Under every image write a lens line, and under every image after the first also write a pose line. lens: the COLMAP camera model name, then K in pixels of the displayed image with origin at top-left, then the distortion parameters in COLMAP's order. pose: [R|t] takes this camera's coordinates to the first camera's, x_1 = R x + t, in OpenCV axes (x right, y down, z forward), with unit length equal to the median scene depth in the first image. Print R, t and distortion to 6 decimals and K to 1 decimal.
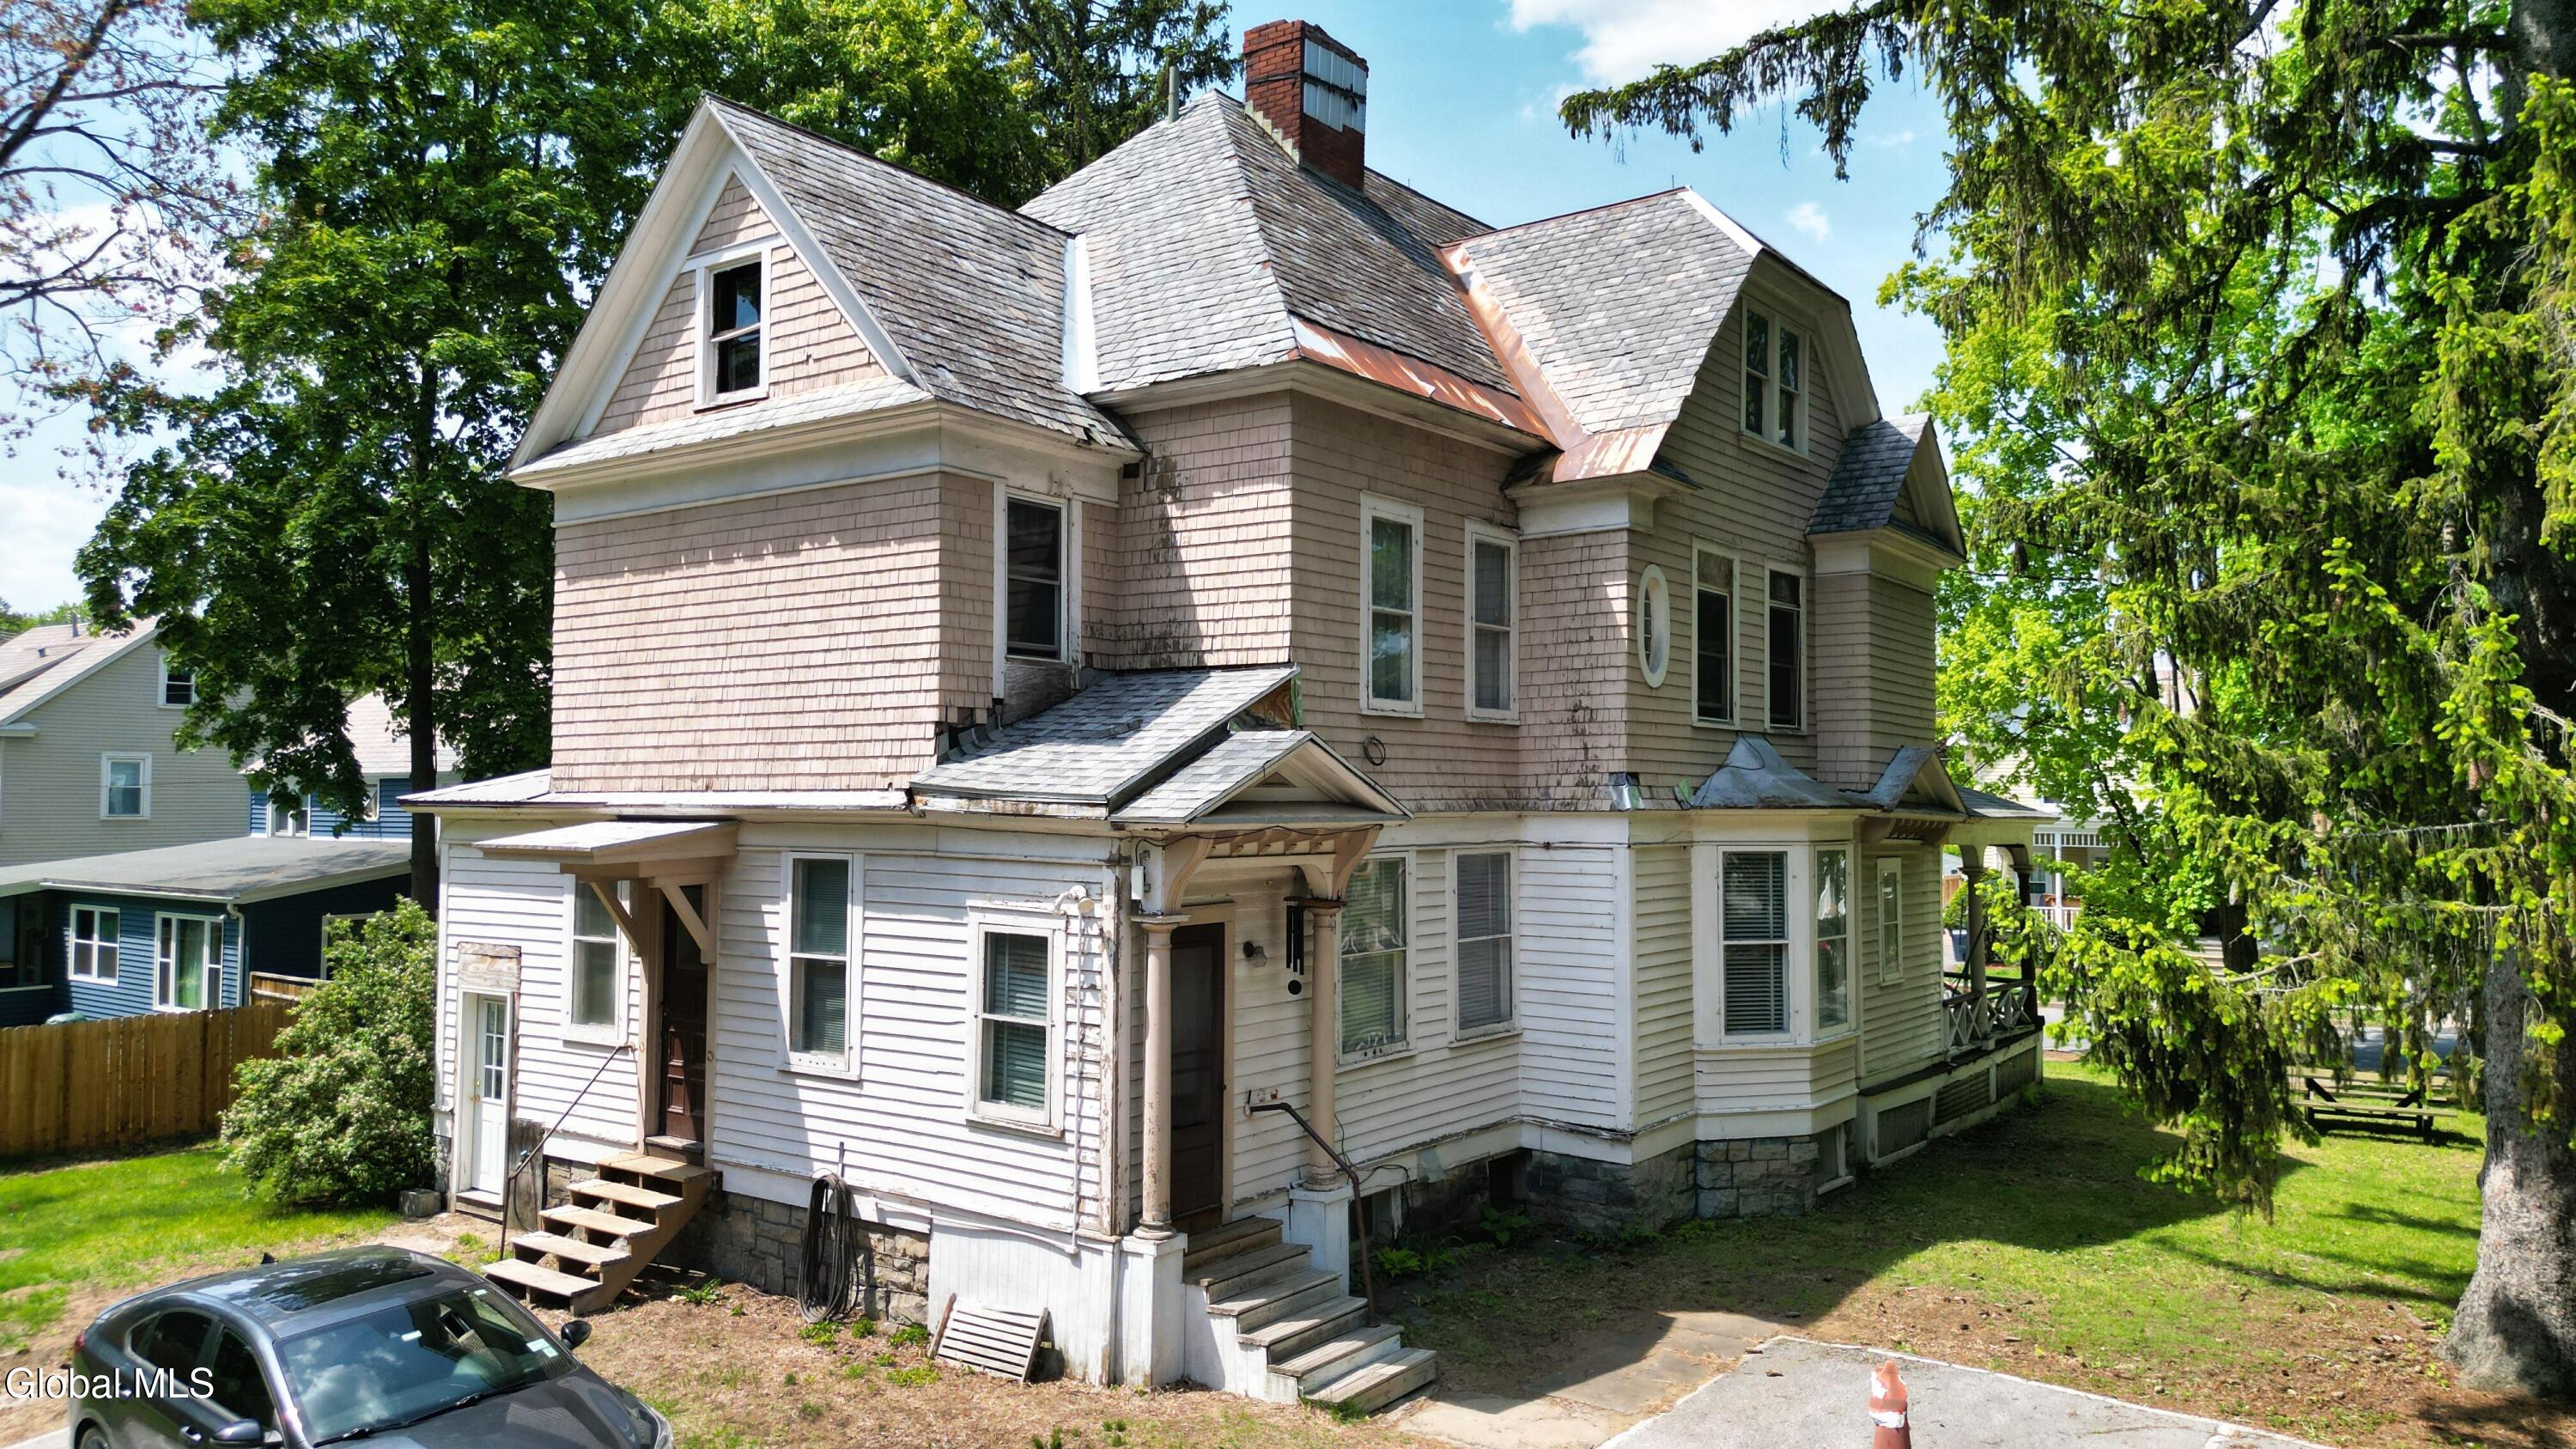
lens RADIAL K [[1800.8, 0, 1279.5], [0, 1800.8, 717.4], [0, 0, 1]] dist [0.144156, -0.251503]
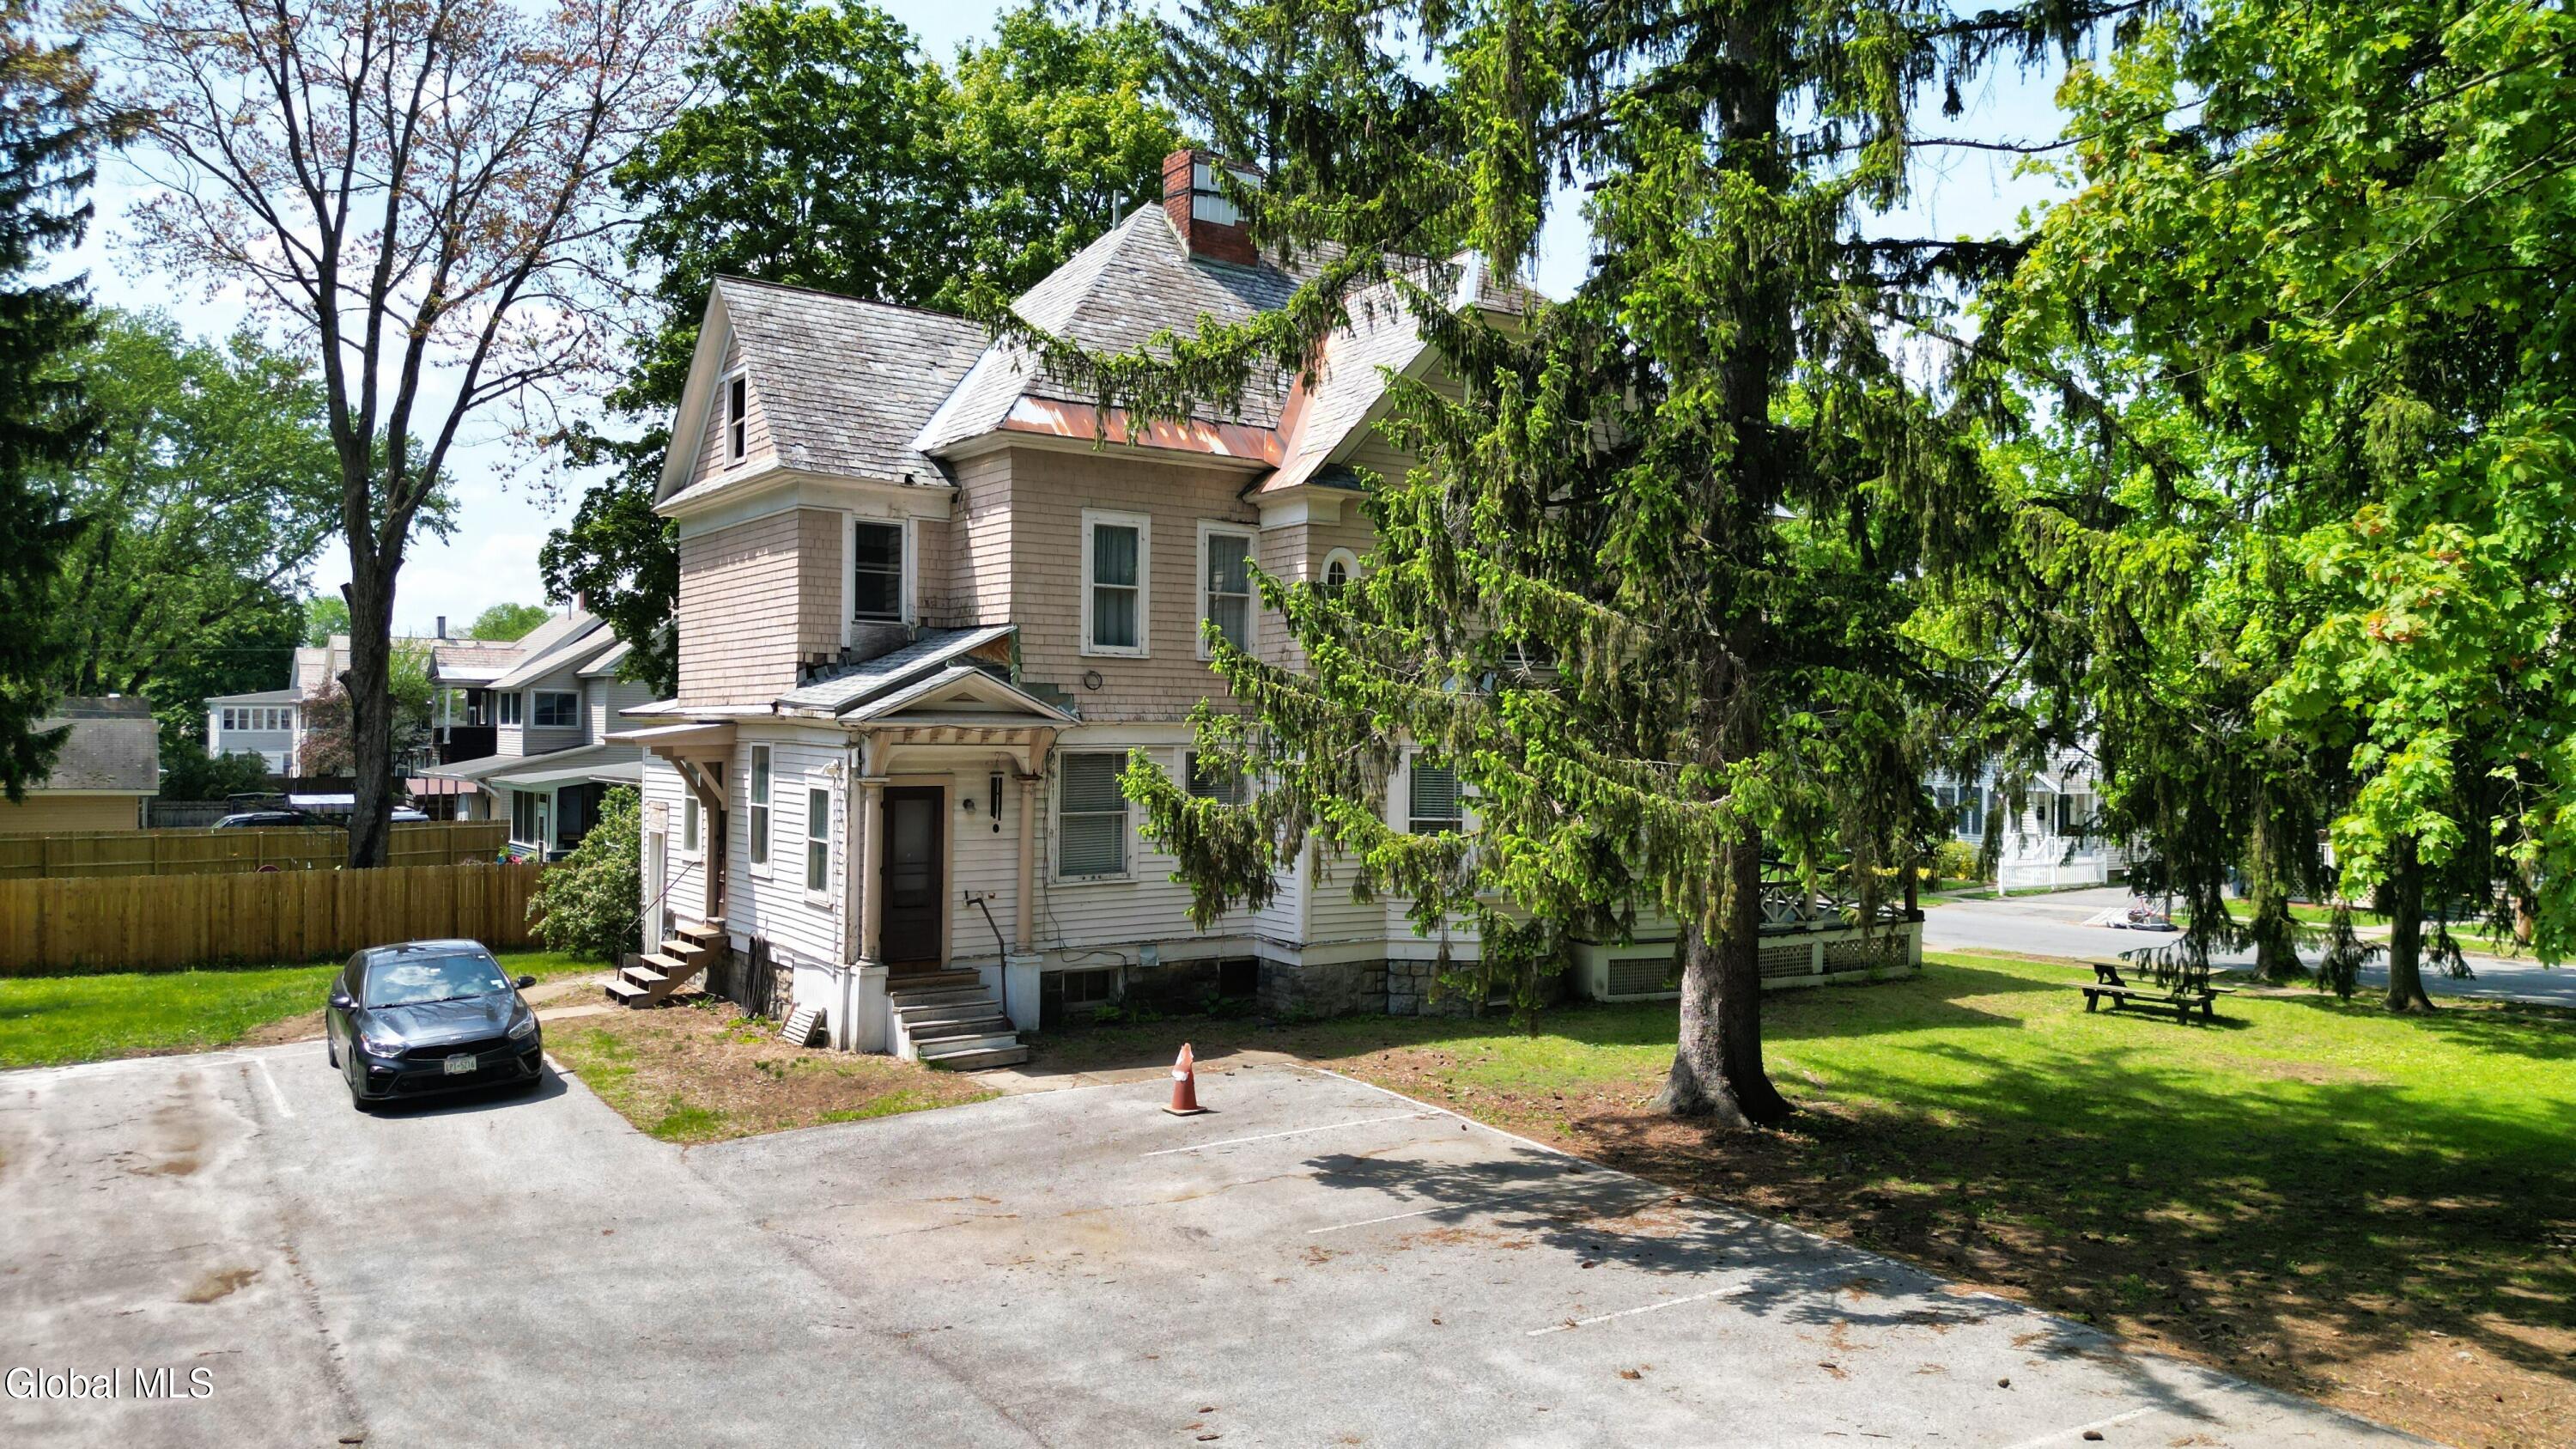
lens RADIAL K [[1800.8, 0, 1279.5], [0, 1800.8, 717.4], [0, 0, 1]] dist [0.144156, -0.251503]
pose [[0.942539, 0.004056, -0.334071, 0.707908], [0.007007, 0.999466, 0.031904, 0.002758], [0.334023, -0.032412, 0.942008, -0.375233]]
